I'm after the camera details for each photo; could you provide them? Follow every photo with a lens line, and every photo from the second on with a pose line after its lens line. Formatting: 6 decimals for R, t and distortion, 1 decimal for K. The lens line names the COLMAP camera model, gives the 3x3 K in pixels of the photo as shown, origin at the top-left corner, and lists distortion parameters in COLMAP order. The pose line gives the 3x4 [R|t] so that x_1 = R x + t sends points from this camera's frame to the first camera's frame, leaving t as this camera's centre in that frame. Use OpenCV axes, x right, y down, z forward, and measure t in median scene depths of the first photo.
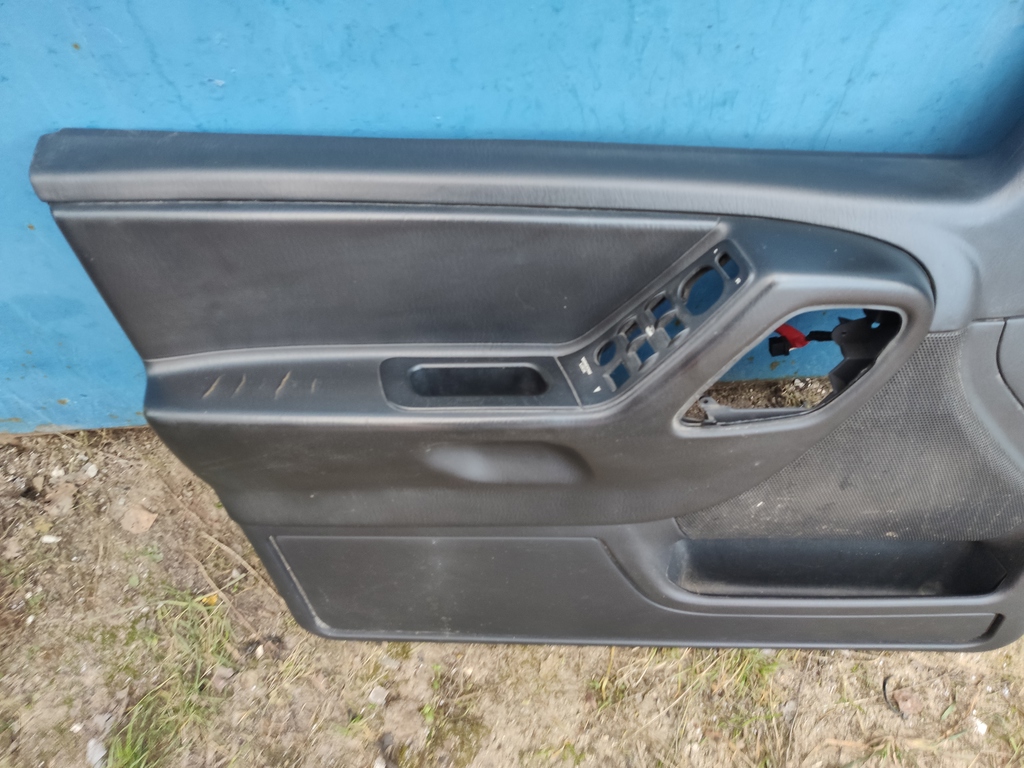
lens RADIAL K [[758.4, 0, 516.5], [0, 758.4, 377.6], [0, 0, 1]] dist [0.006351, 0.000646]
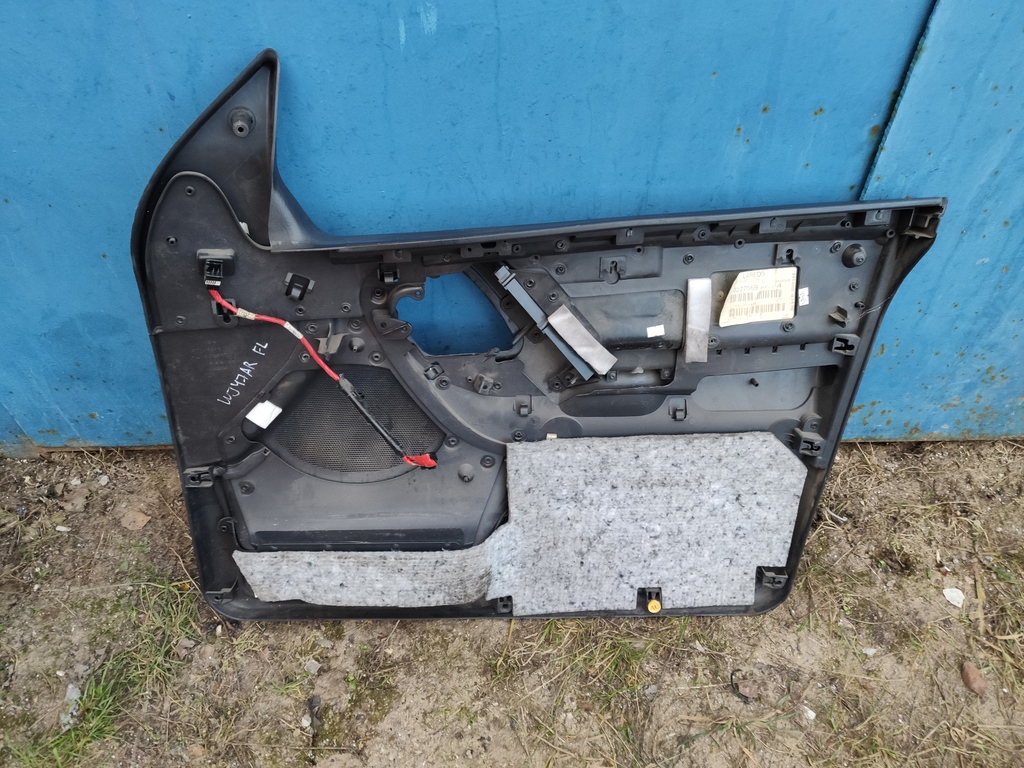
lens RADIAL K [[785.8, 0, 523.4], [0, 785.8, 387.7], [0, 0, 1]] dist [-0.008831, 0.009453]
pose [[0.998435, 0.053205, -0.017255, 0.149033], [-0.055694, 0.974171, -0.218836, 0.245605], [0.005166, 0.219454, 0.975609, -0.300582]]
